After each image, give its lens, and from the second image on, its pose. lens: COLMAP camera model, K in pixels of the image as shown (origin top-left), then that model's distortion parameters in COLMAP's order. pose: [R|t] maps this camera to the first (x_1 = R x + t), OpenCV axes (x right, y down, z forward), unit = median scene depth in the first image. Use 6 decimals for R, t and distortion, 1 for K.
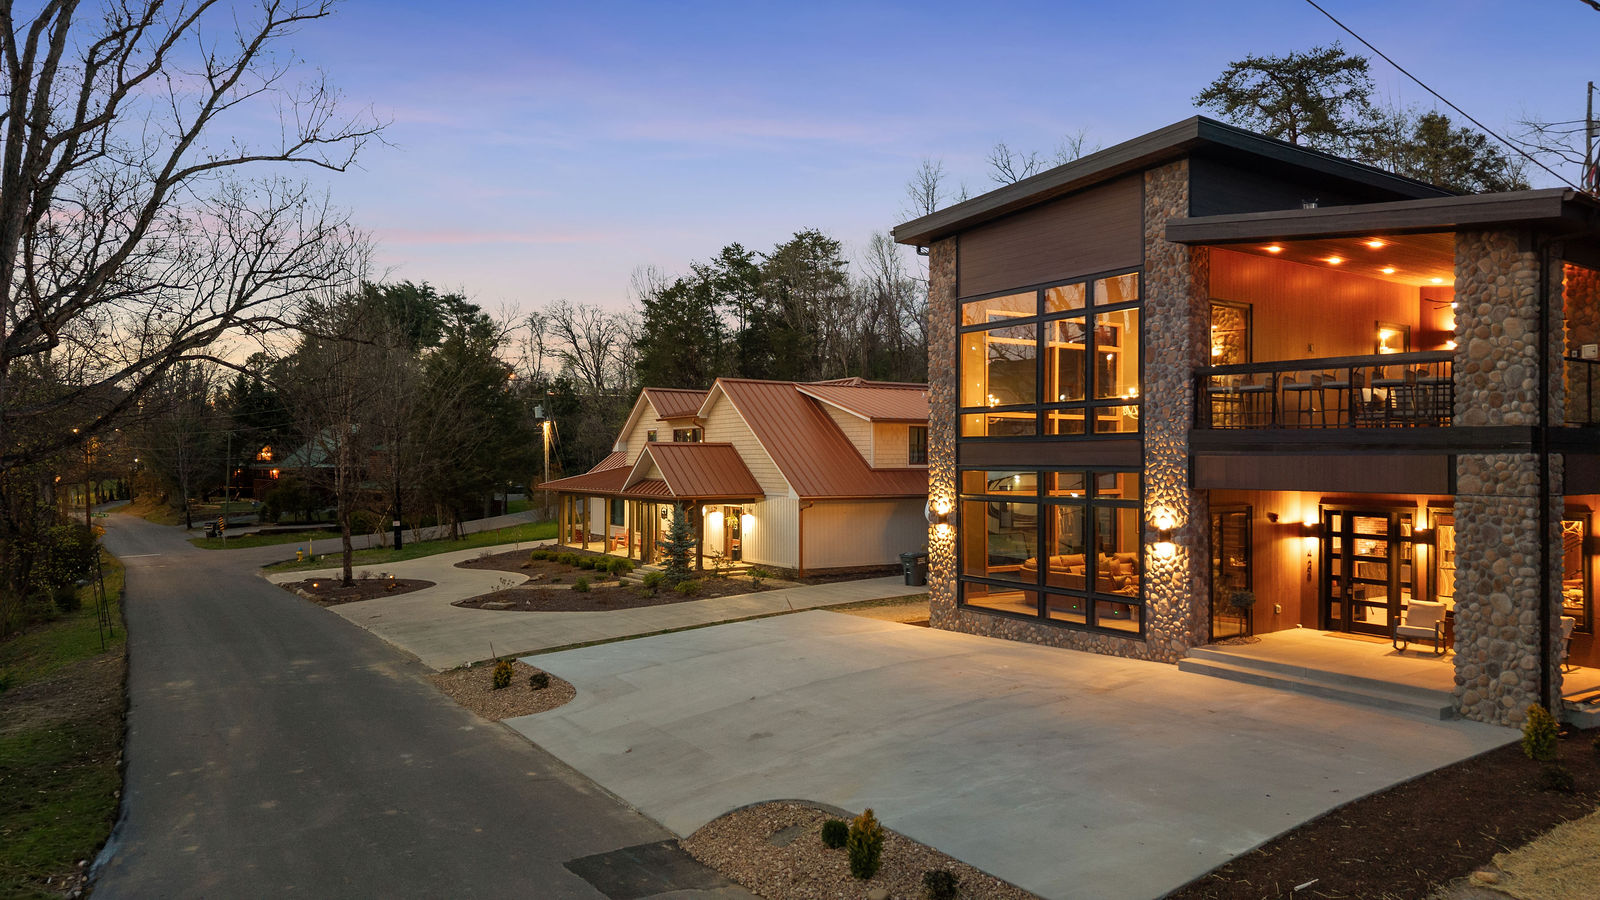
lens RADIAL K [[1070.2, 0, 798.2], [0, 1070.2, 456.5], [0, 0, 1]] dist [0.032648, -0.039828]
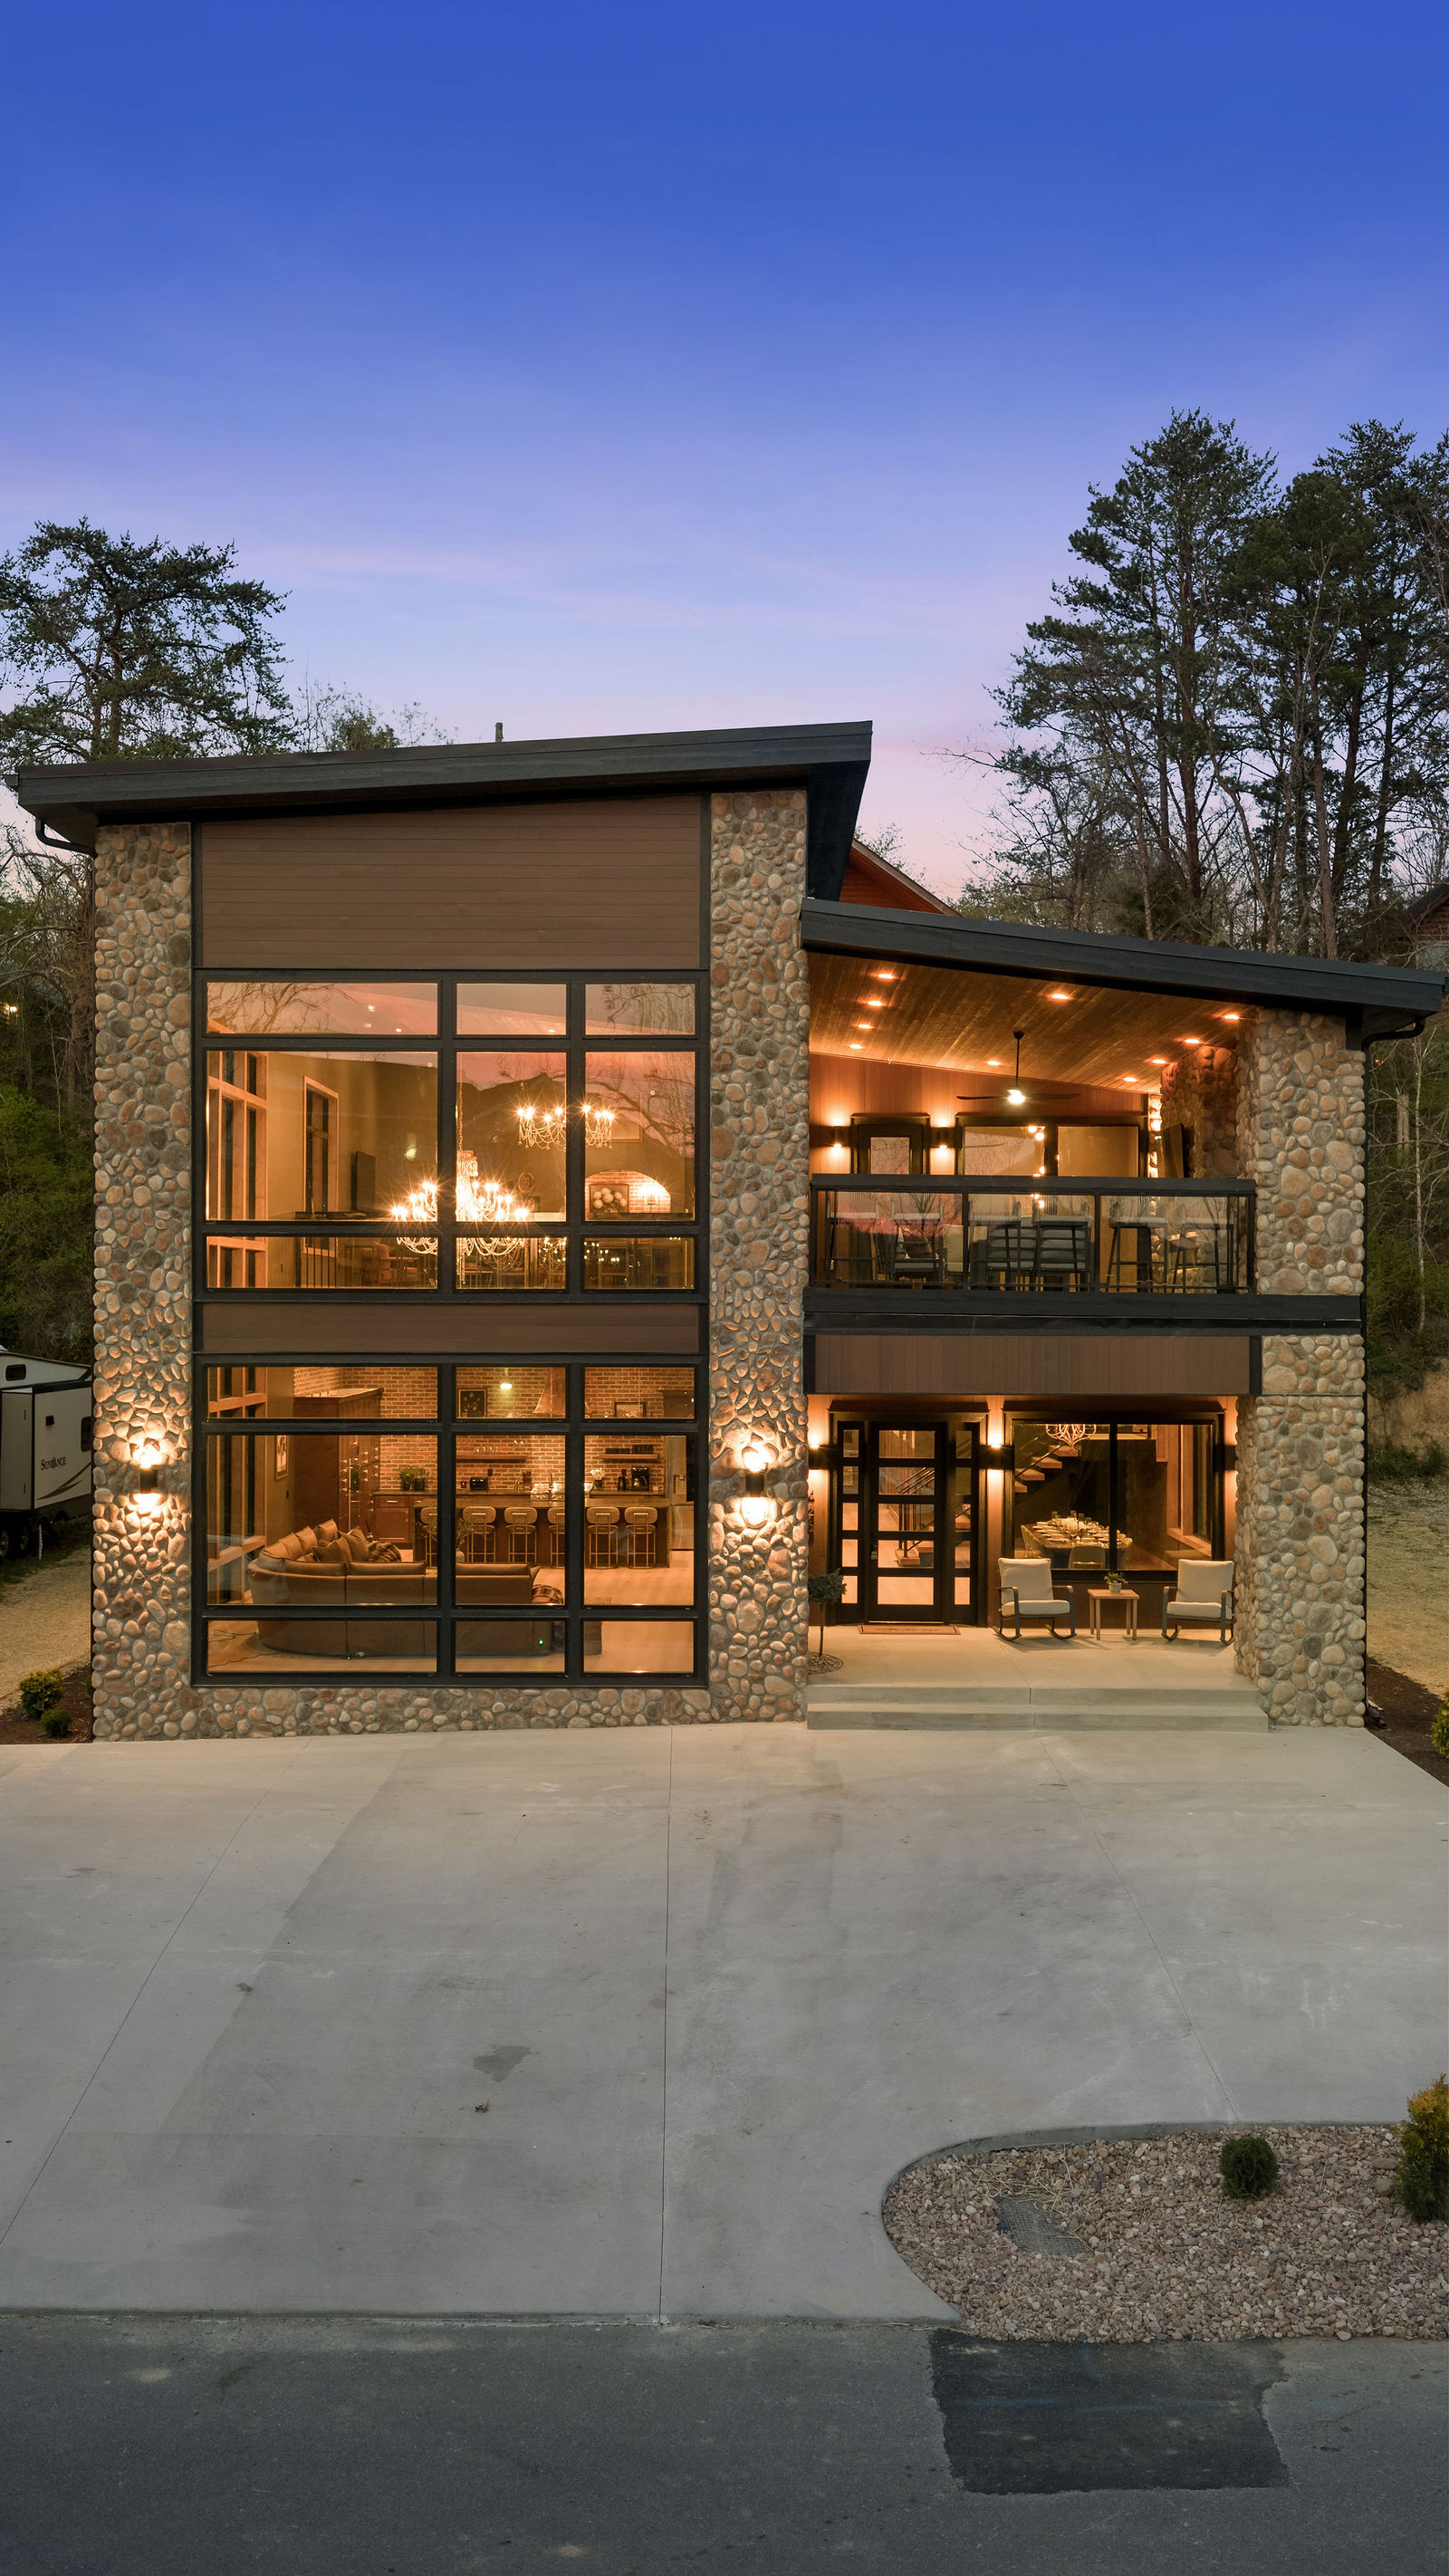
lens RADIAL K [[2133.3, 0, 722.5], [0, 2133.3, 1305.5], [0, 0, 1]] dist [0.036192, -0.077097]
pose [[0.569991, 0.001146, 0.821650, -0.545043], [-0.005370, 0.999983, 0.002331, -0.017746], [-0.821633, -0.005740, 0.569988, 0.410118]]
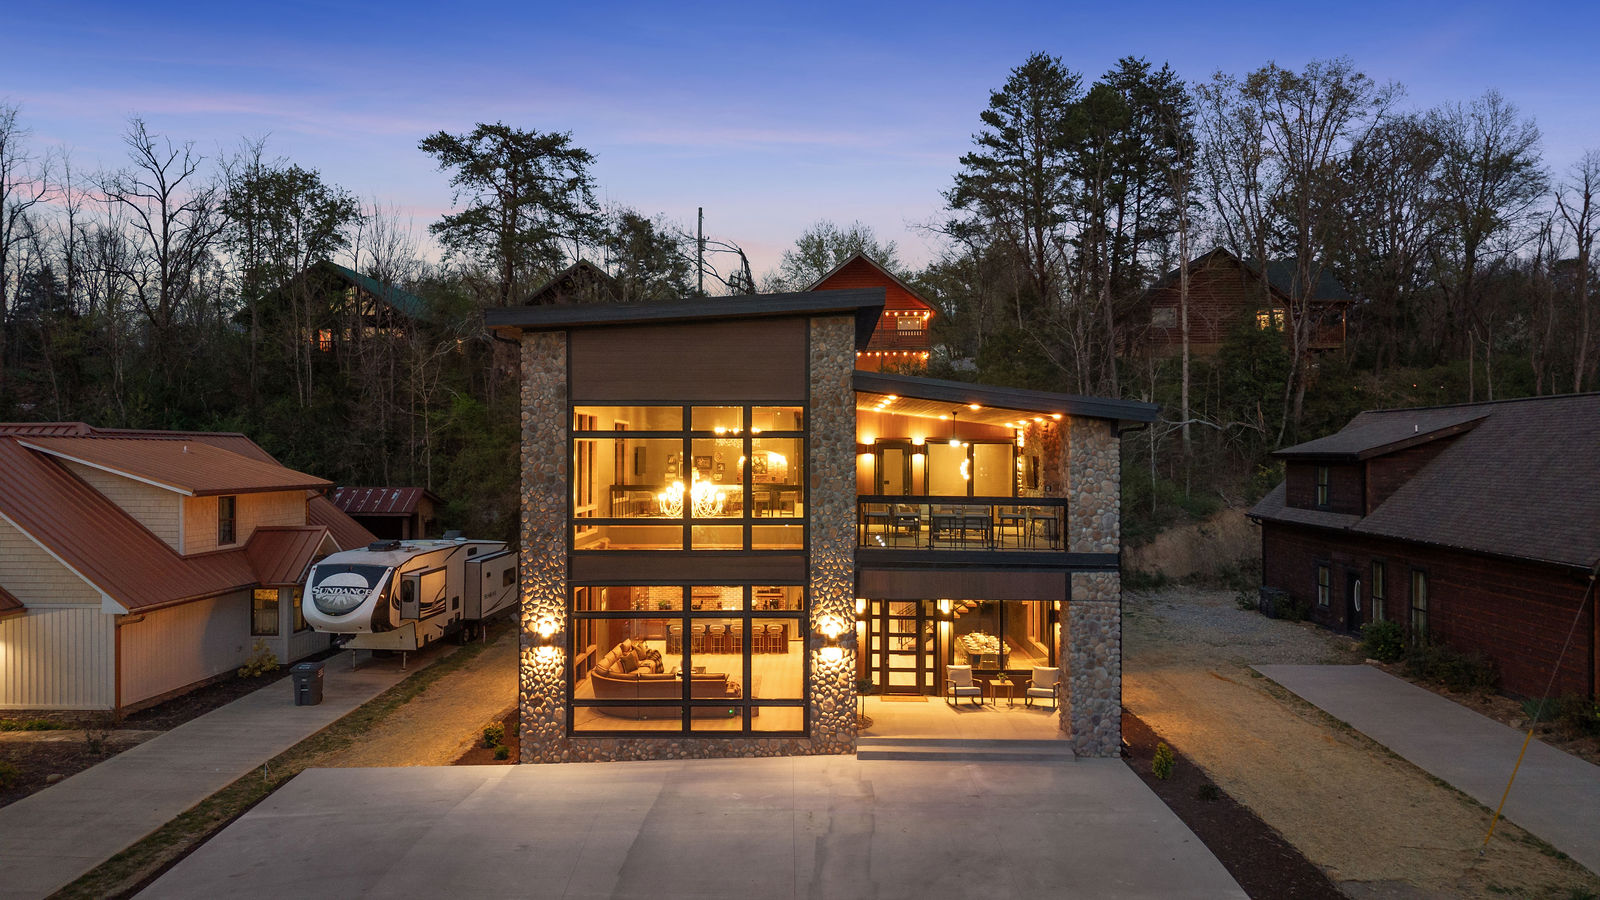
lens RADIAL K [[1069.3, 0, 797.4], [0, 1069.3, 455.6], [0, 0, 1]] dist [0.069697, -0.135036]
pose [[0.577100, -0.001454, 0.816672, -0.608932], [-0.003078, 0.999987, 0.003955, -0.128801], [-0.816668, -0.004796, 0.577088, 0.378682]]
